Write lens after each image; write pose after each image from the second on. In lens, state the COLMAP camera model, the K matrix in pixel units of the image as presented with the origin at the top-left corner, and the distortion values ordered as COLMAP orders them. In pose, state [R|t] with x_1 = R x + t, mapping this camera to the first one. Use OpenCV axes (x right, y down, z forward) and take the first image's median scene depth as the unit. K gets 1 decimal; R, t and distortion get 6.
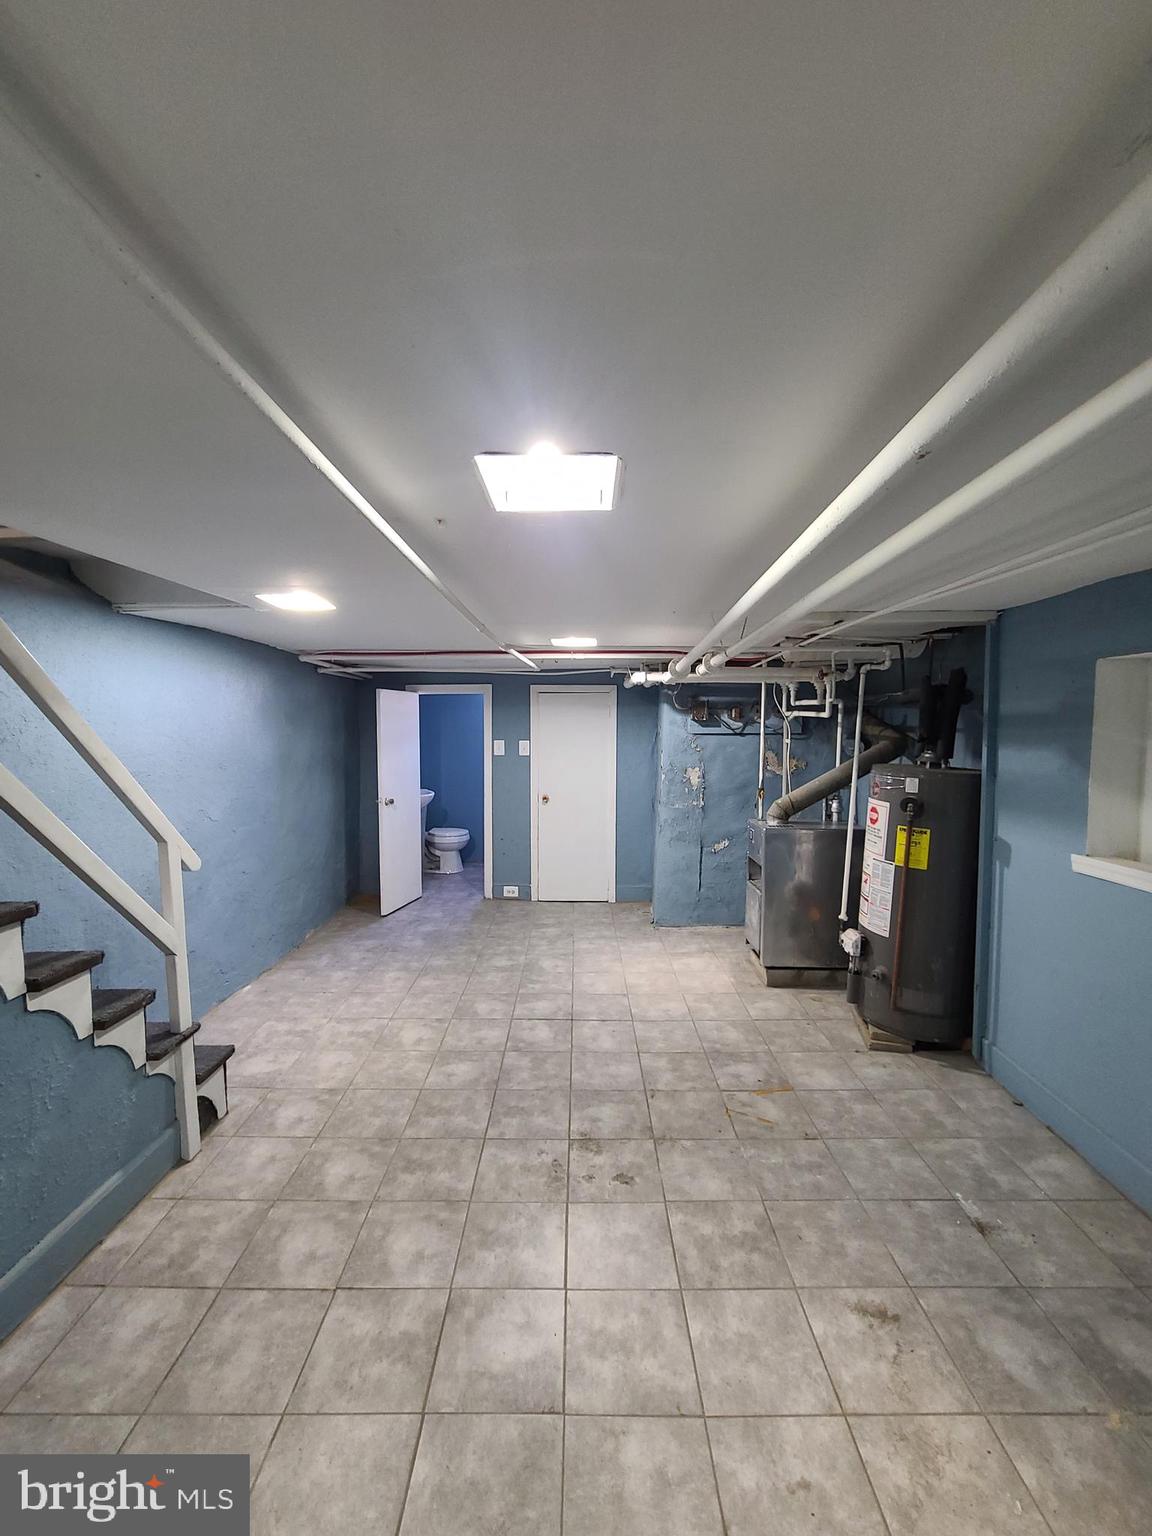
lens RADIAL K [[628.9, 0, 579.2], [0, 628.9, 772.0], [0, 0, 1]] dist [-0.008378, 0.001230]
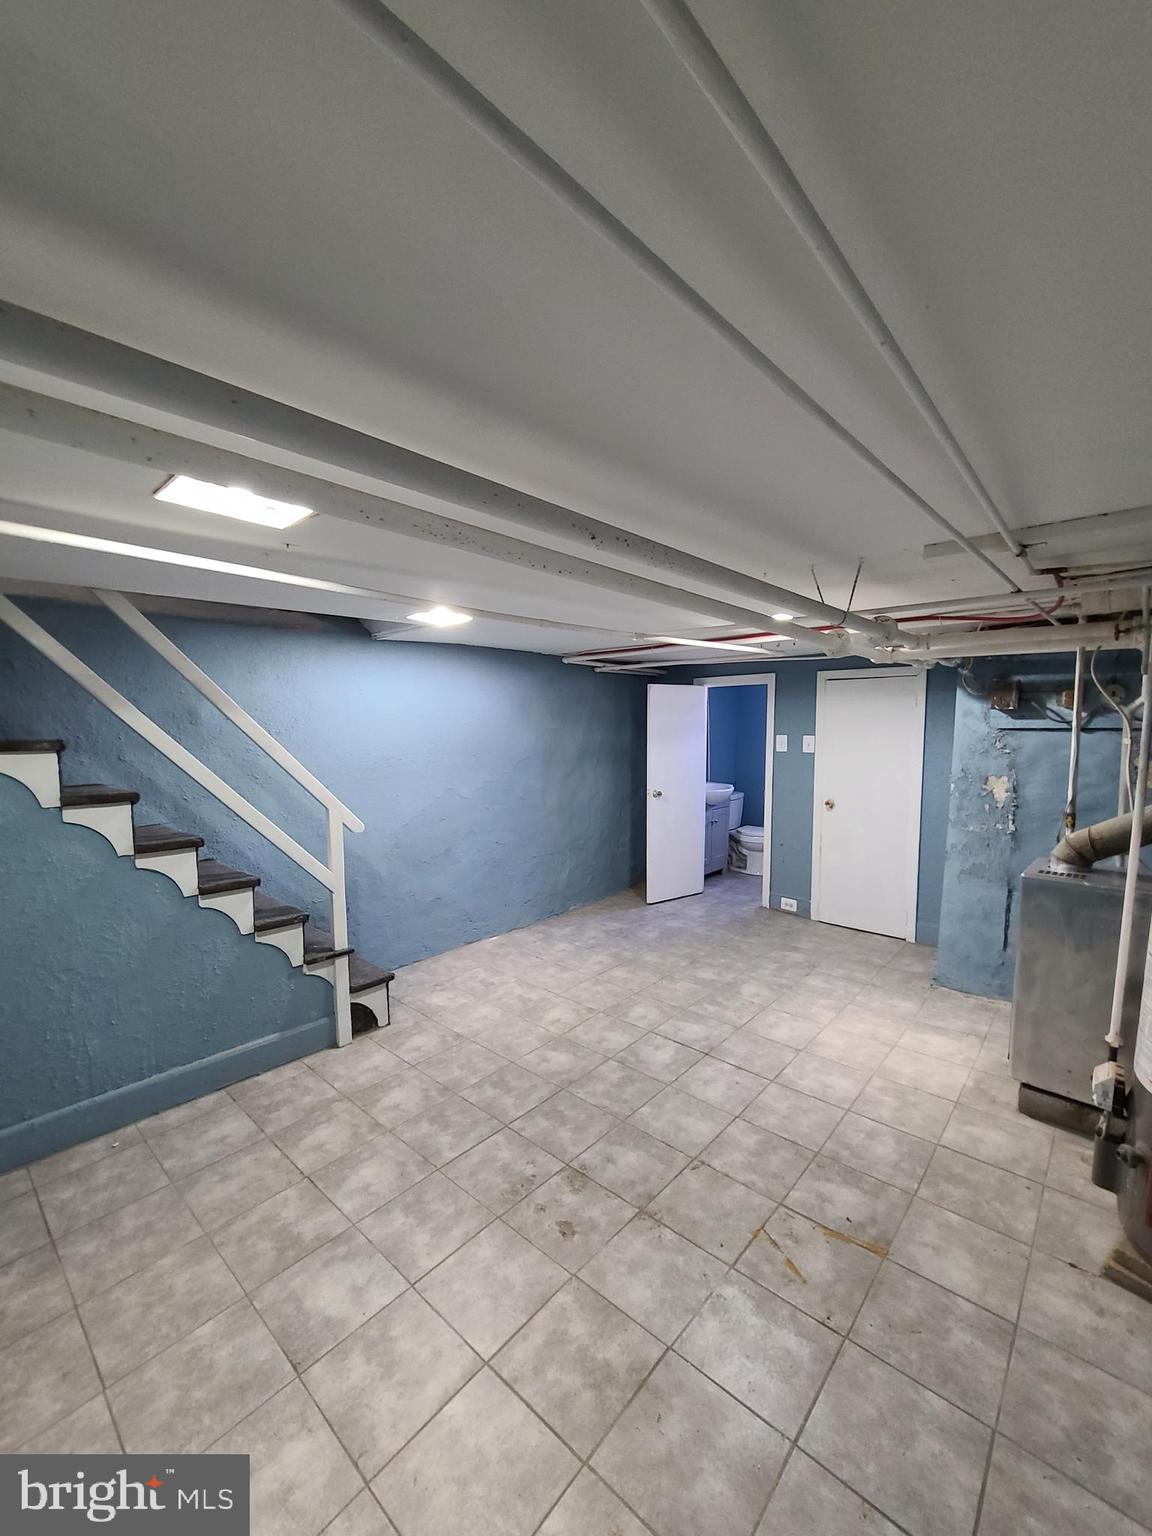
lens RADIAL K [[628.9, 0, 579.2], [0, 628.9, 772.0], [0, 0, 1]] dist [-0.008378, 0.001230]
pose [[0.747621, 0.048306, -0.662367, 0.491621], [-0.040567, 0.998811, 0.027054, -0.019673], [0.662886, 0.006644, 0.748691, 0.259344]]
